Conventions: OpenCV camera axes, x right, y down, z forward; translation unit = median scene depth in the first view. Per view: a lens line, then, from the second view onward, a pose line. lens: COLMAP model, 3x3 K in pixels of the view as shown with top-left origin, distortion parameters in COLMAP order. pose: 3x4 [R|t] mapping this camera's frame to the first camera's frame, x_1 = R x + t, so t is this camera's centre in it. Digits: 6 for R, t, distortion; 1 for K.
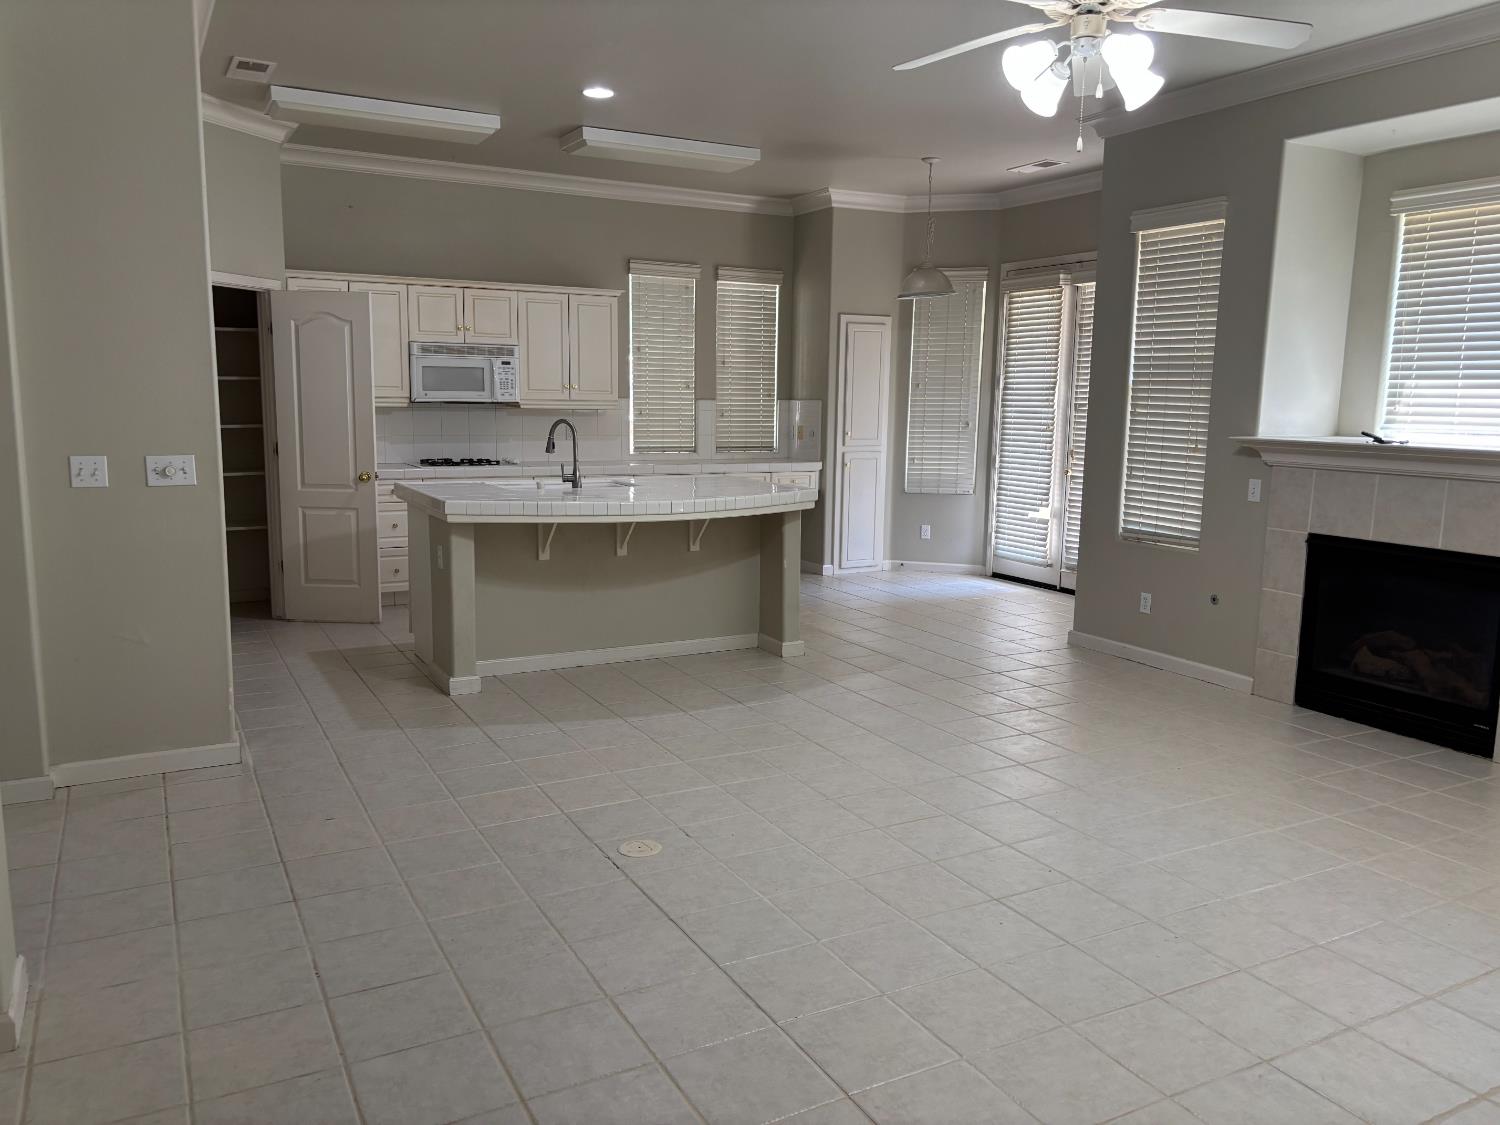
lens RADIAL K [[1157.9, 0, 750.0], [0, 1157.9, 562.5], [0, 0, 1]] dist [0.028661, -0.000675]
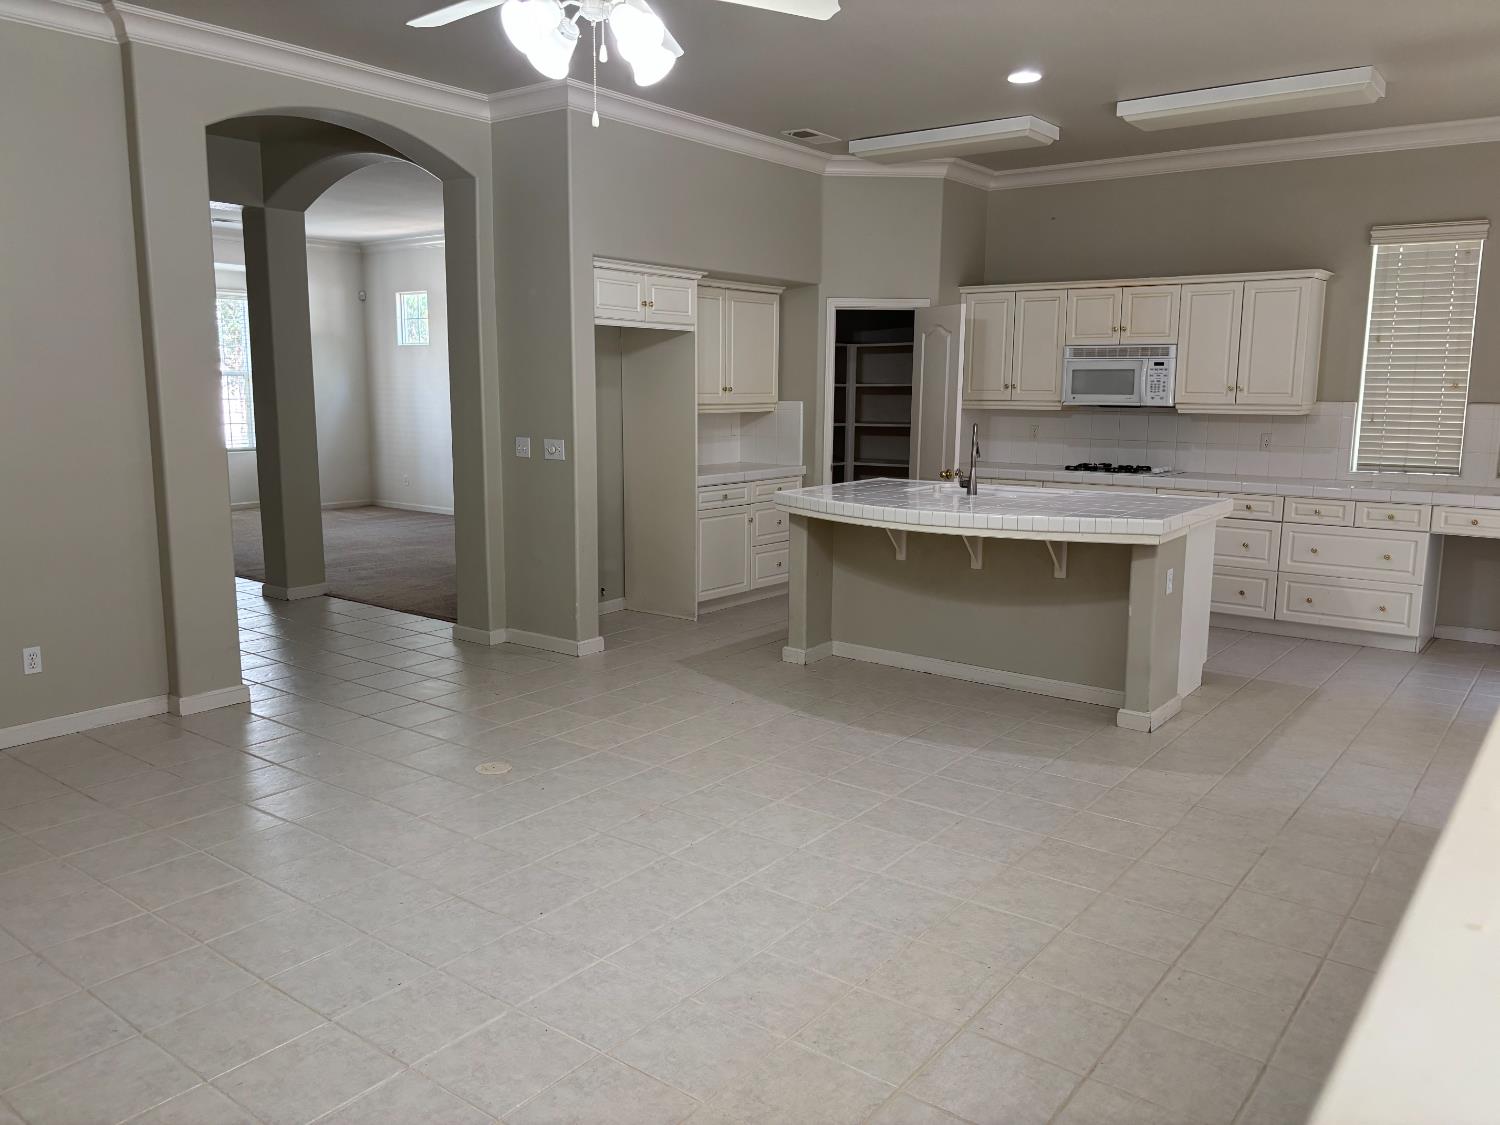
lens RADIAL K [[1134.9, 0, 750.0], [0, 1134.9, 562.5], [0, 0, 1]] dist [0.024889, -0.005161]
pose [[0.416050, 0.129254, -0.900109, 0.500743], [-0.131596, 0.987985, 0.081046, -0.047076], [0.899769, 0.084731, 0.428061, 0.337668]]
